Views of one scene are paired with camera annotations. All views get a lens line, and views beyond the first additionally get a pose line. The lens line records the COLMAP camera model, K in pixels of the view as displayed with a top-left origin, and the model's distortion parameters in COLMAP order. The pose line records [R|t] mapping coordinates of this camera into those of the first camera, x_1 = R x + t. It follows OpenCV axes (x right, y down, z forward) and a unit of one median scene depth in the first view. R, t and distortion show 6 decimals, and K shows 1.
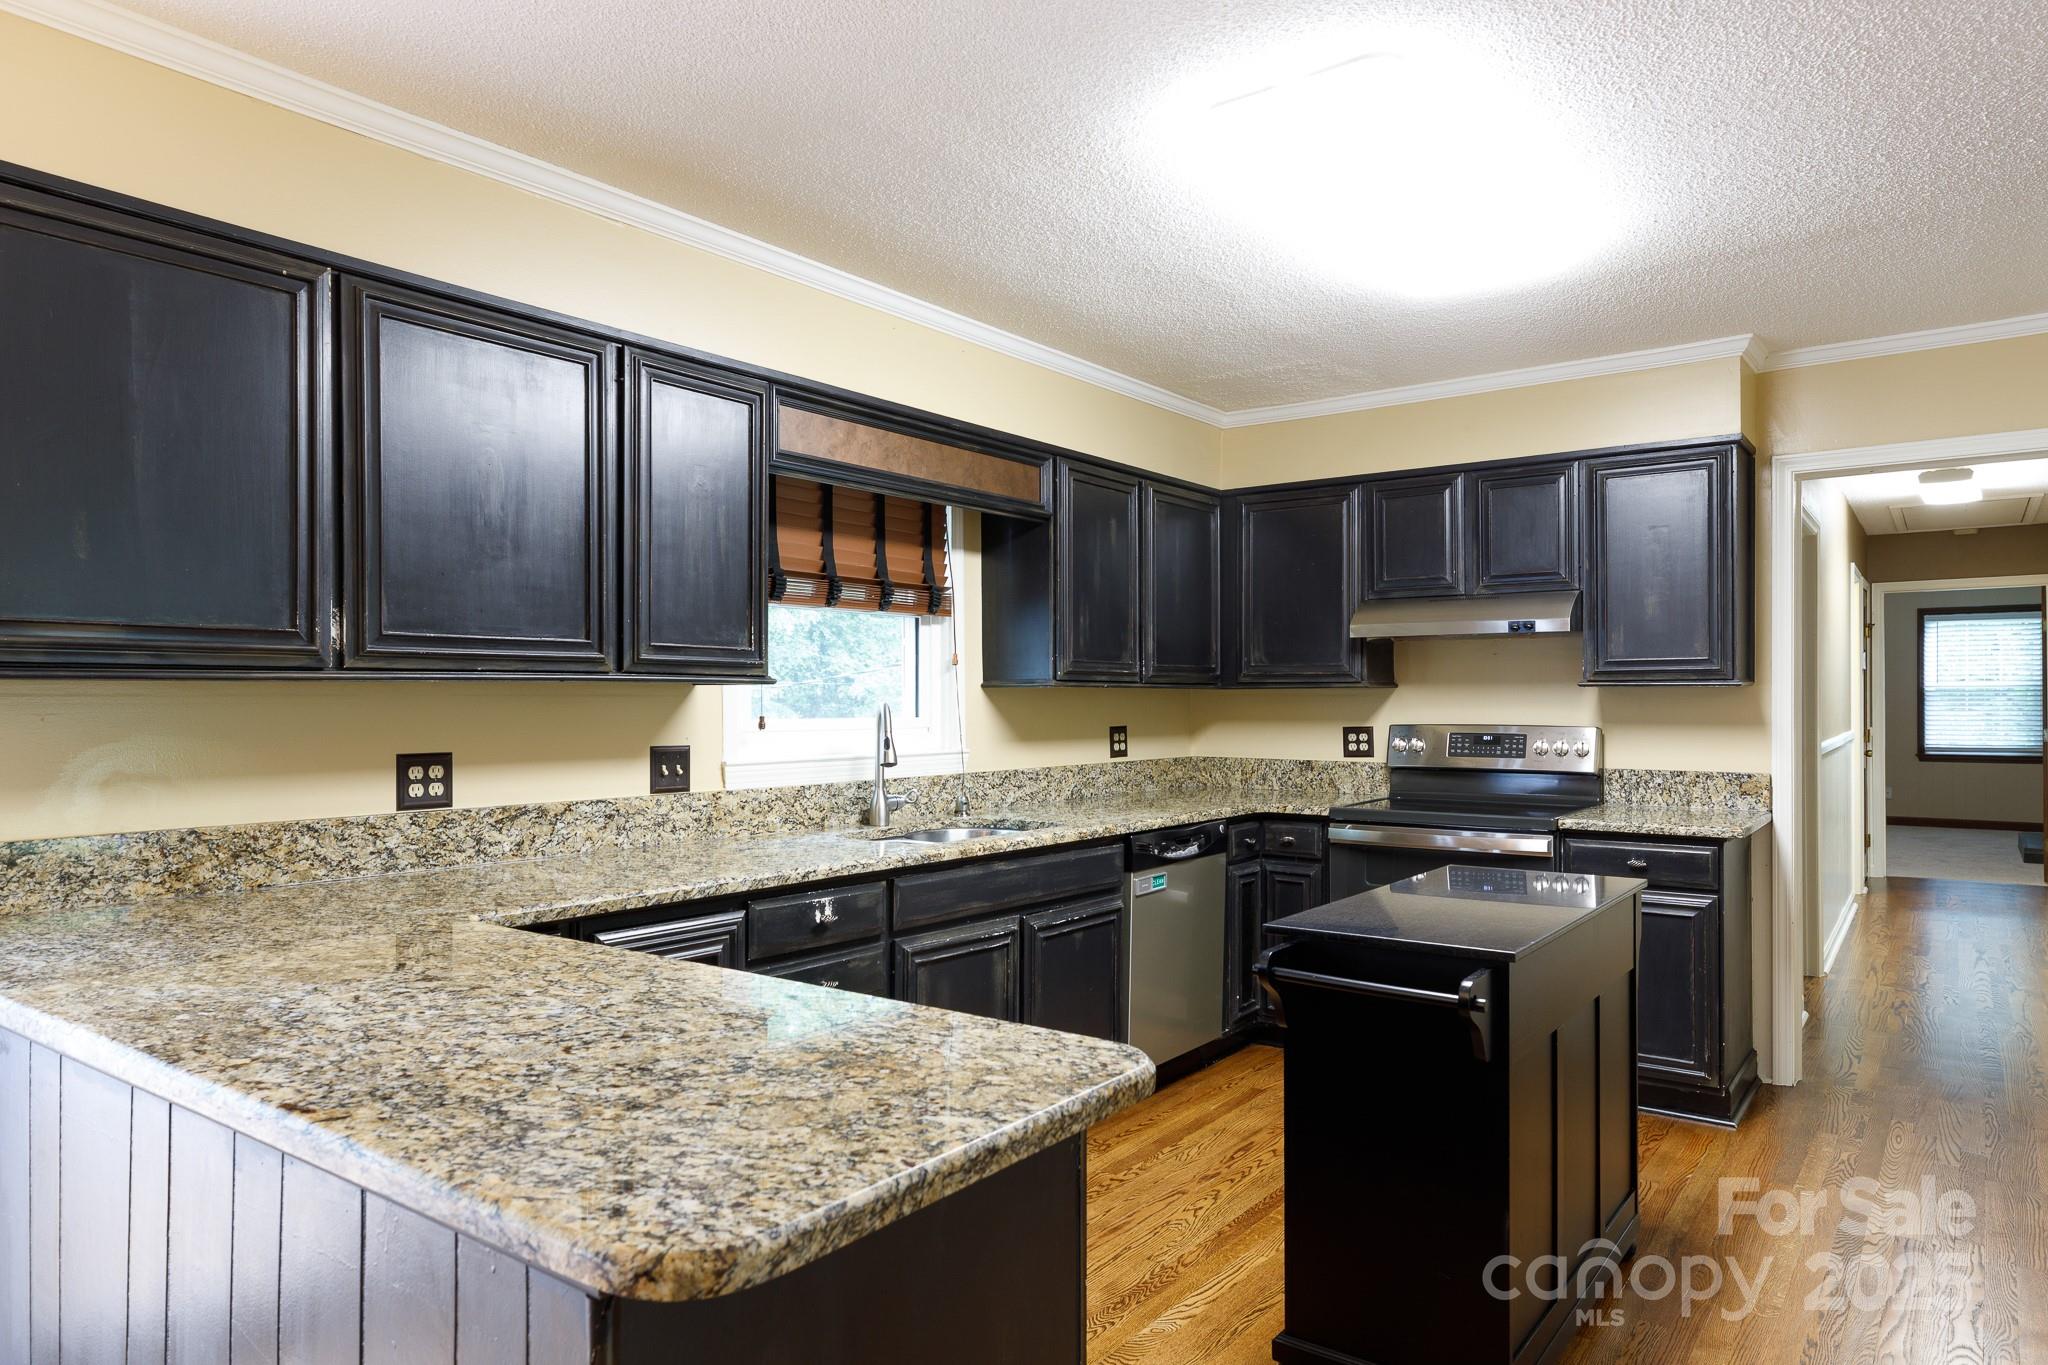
lens RADIAL K [[1294.3, 0, 1024.3], [0, 1294.3, 693.9], [0, 0, 1]] dist [0.008965, -0.000157]
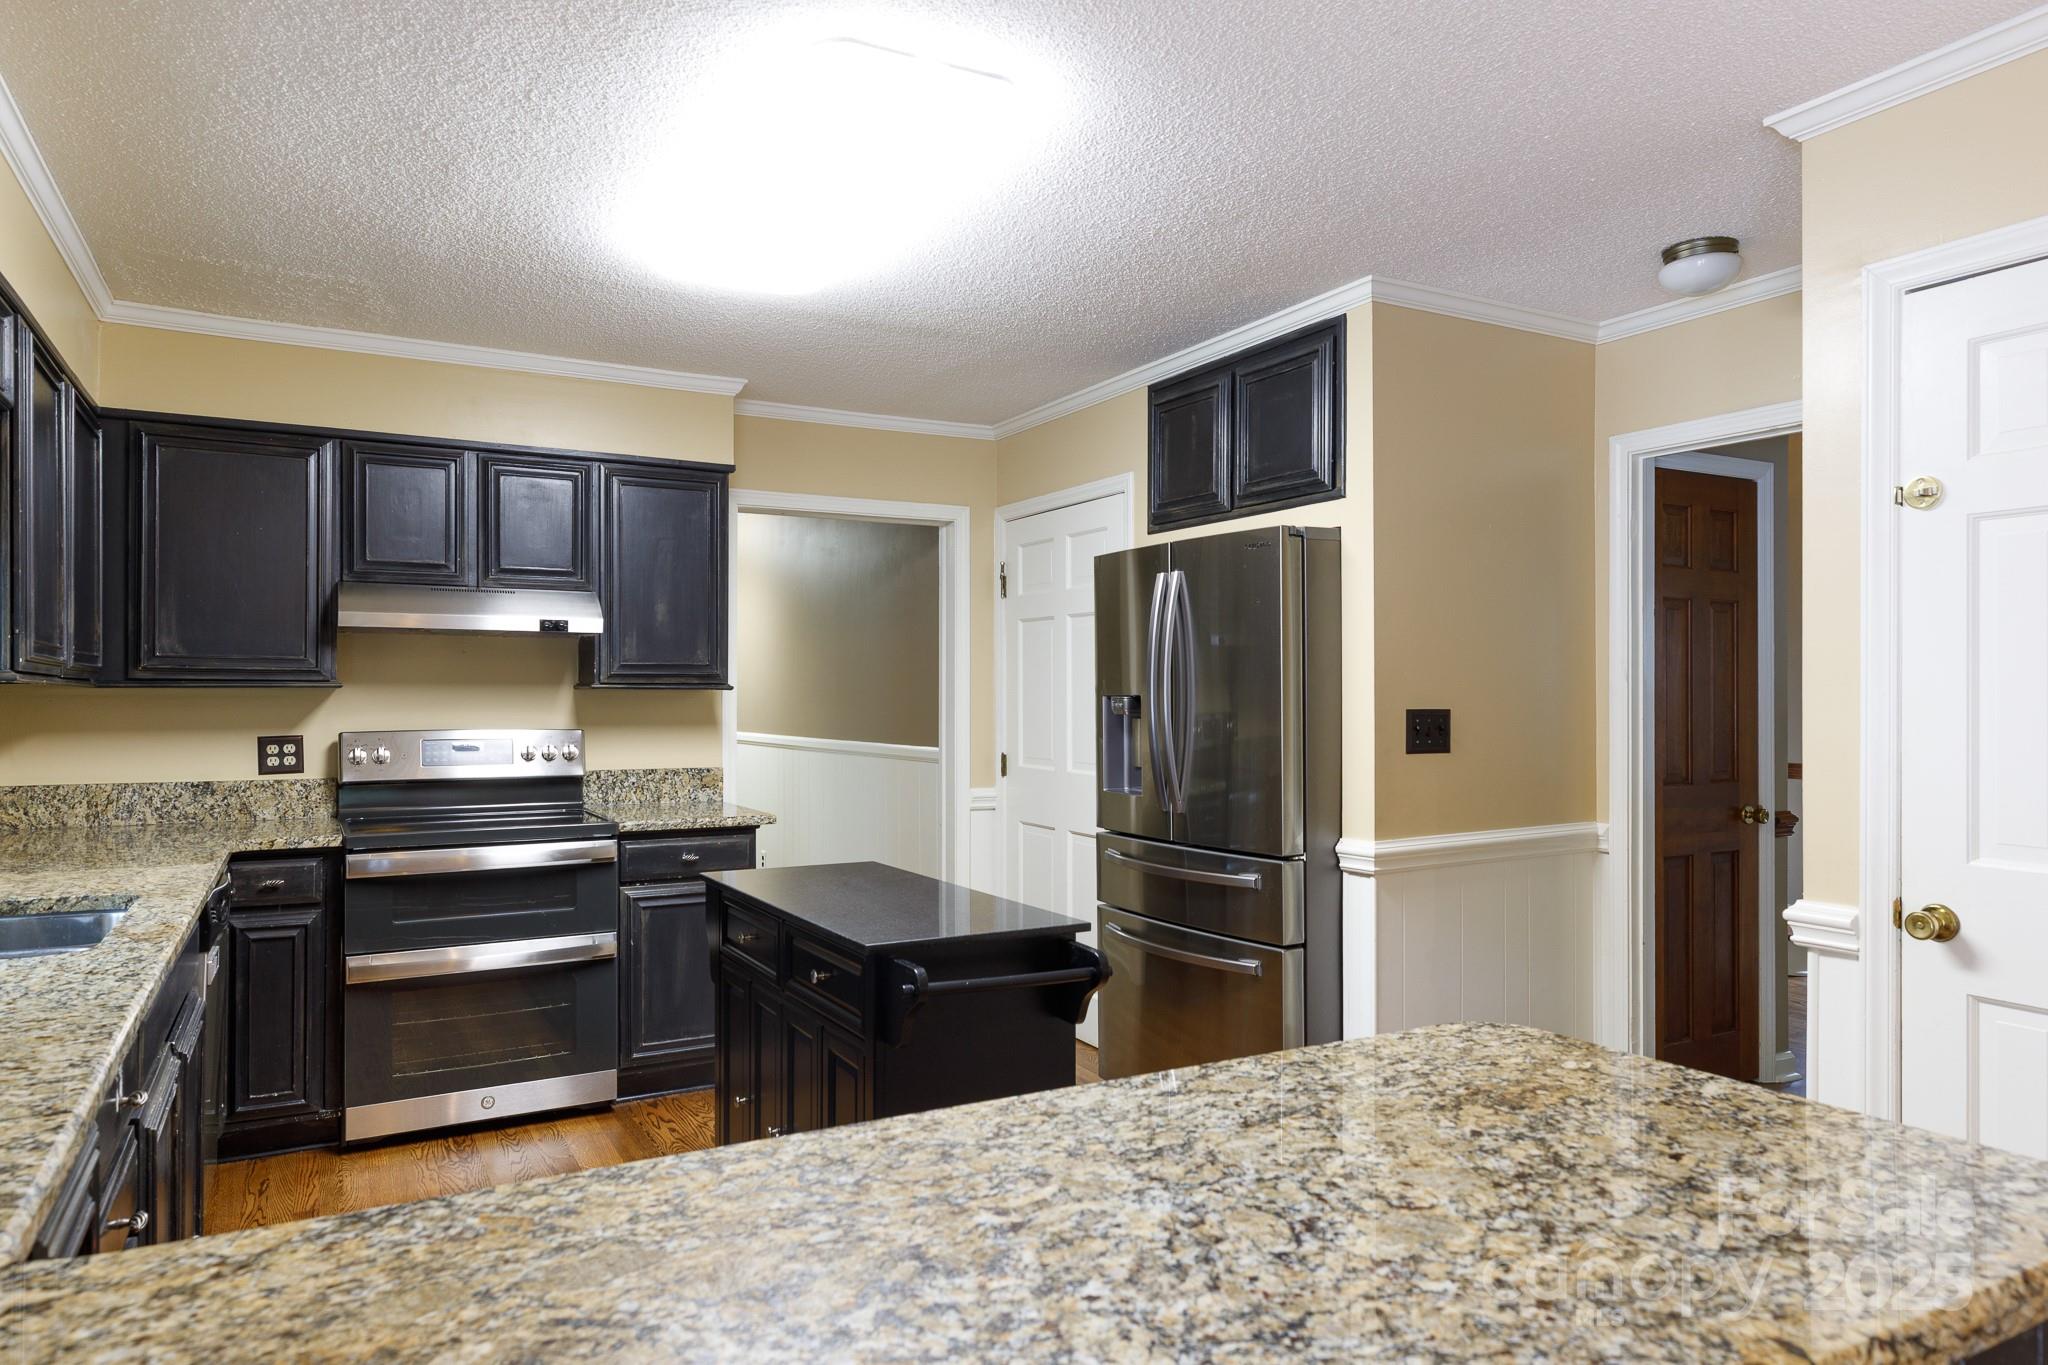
lens RADIAL K [[1294.3, 0, 1032.5], [0, 1294.3, 691.4], [0, 0, 1]] dist [0.008965, -0.000157]
pose [[0.403538, 0.006571, 0.914939, -0.330425], [-0.002691, 0.999978, -0.005995, 0.001387], [-0.914959, -0.000043, 0.403547, 0.280484]]
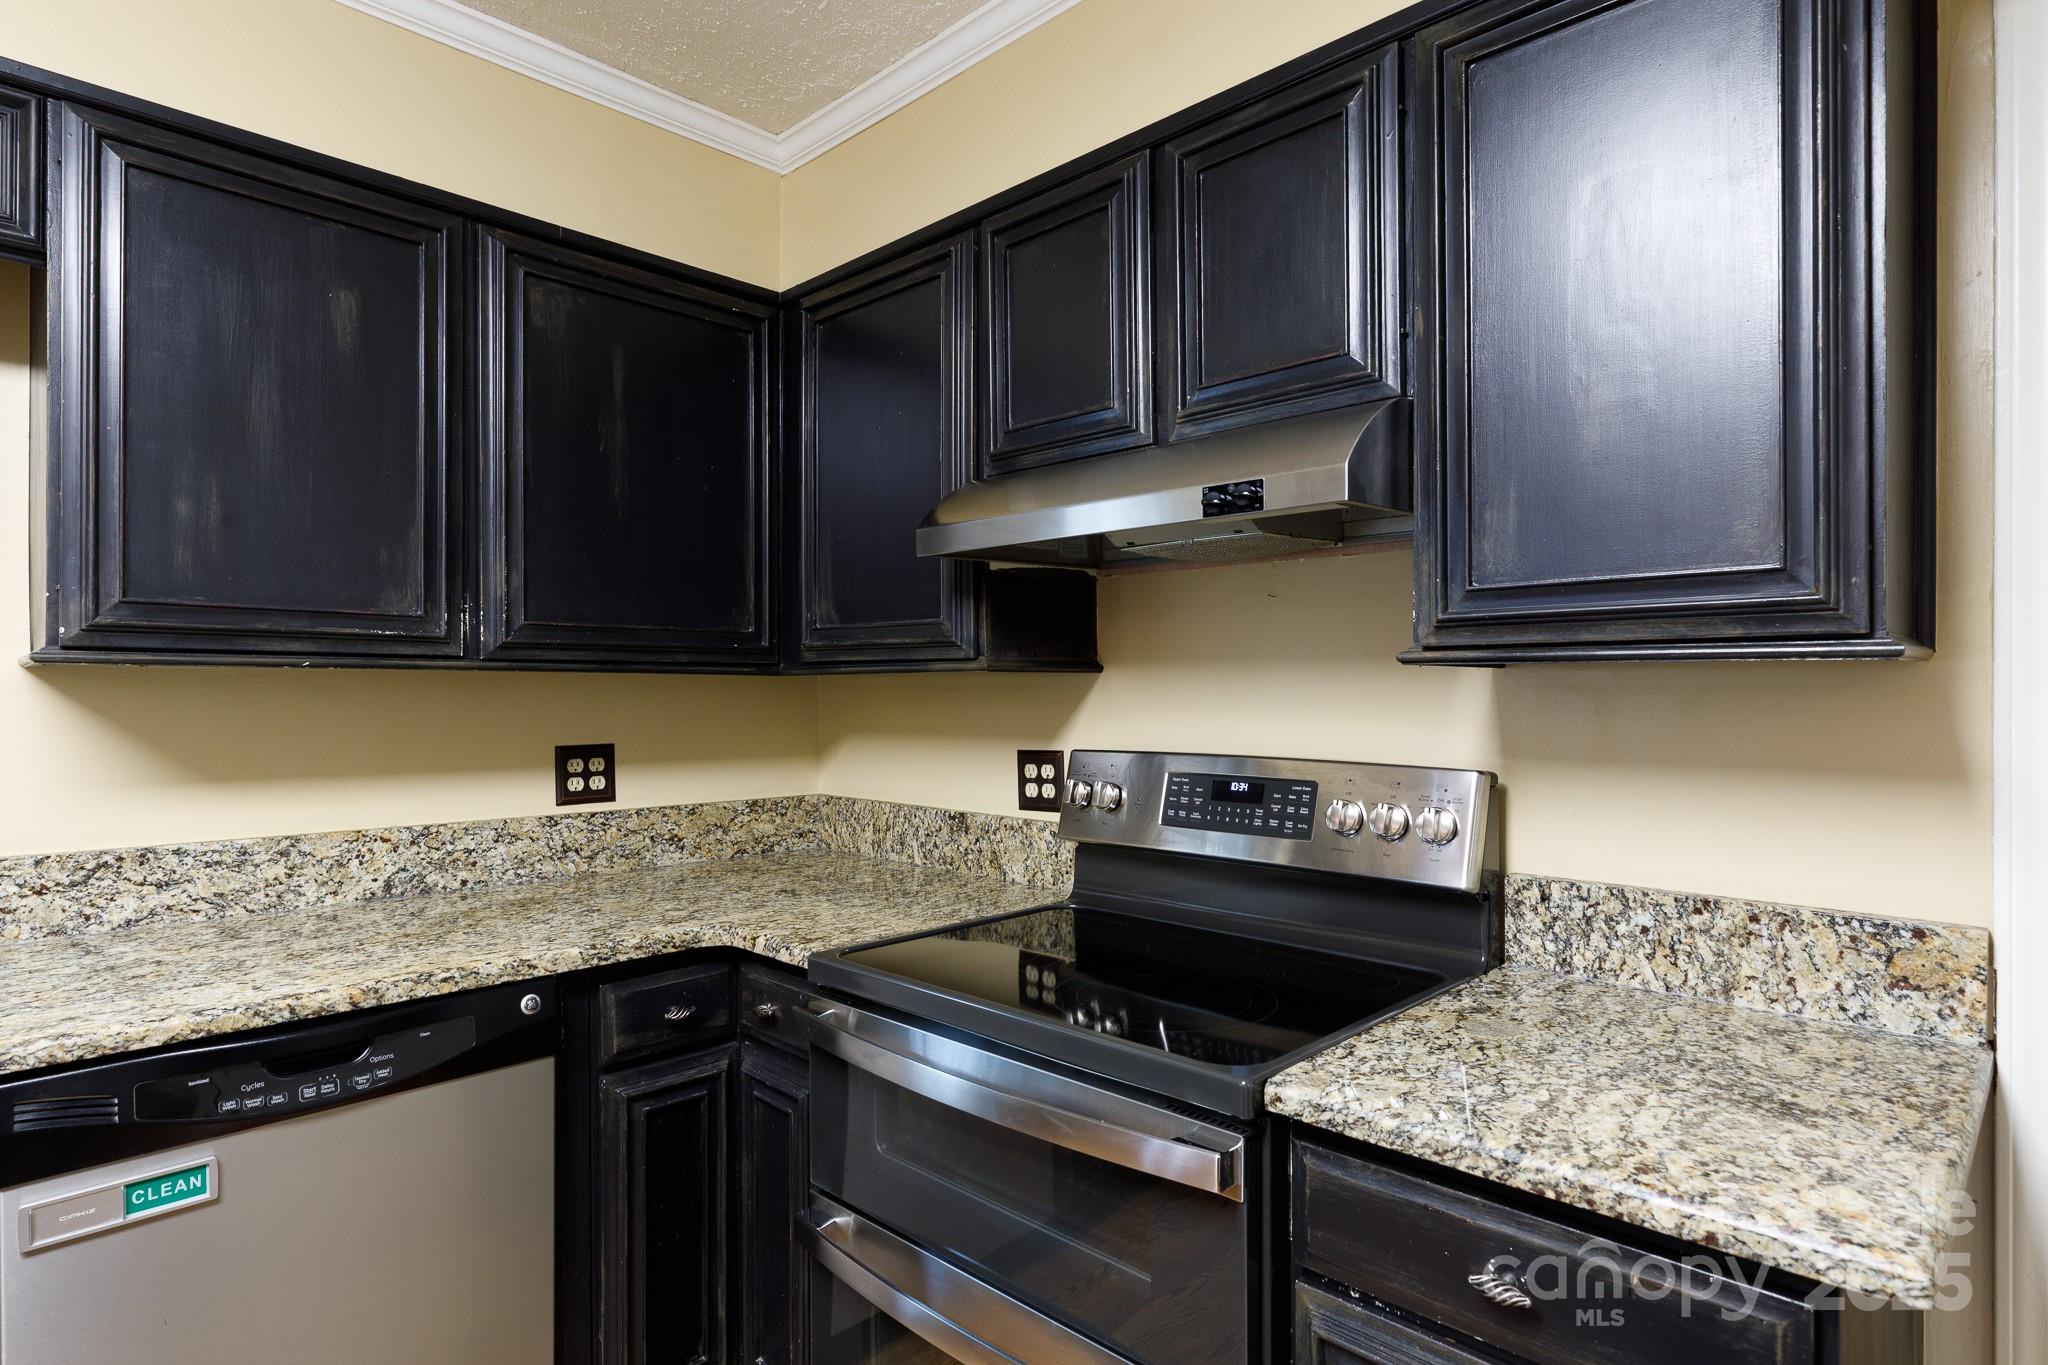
lens RADIAL K [[1092.8, 0, 1028.4], [0, 1092.8, 680.9], [0, 0, 1]] dist [-0.005243, 0.000250]
pose [[0.990485, 0.001408, -0.137613, 0.352588], [-0.002294, 0.999978, -0.006284, 0.001451], [0.137601, 0.006540, 0.990466, 0.657261]]
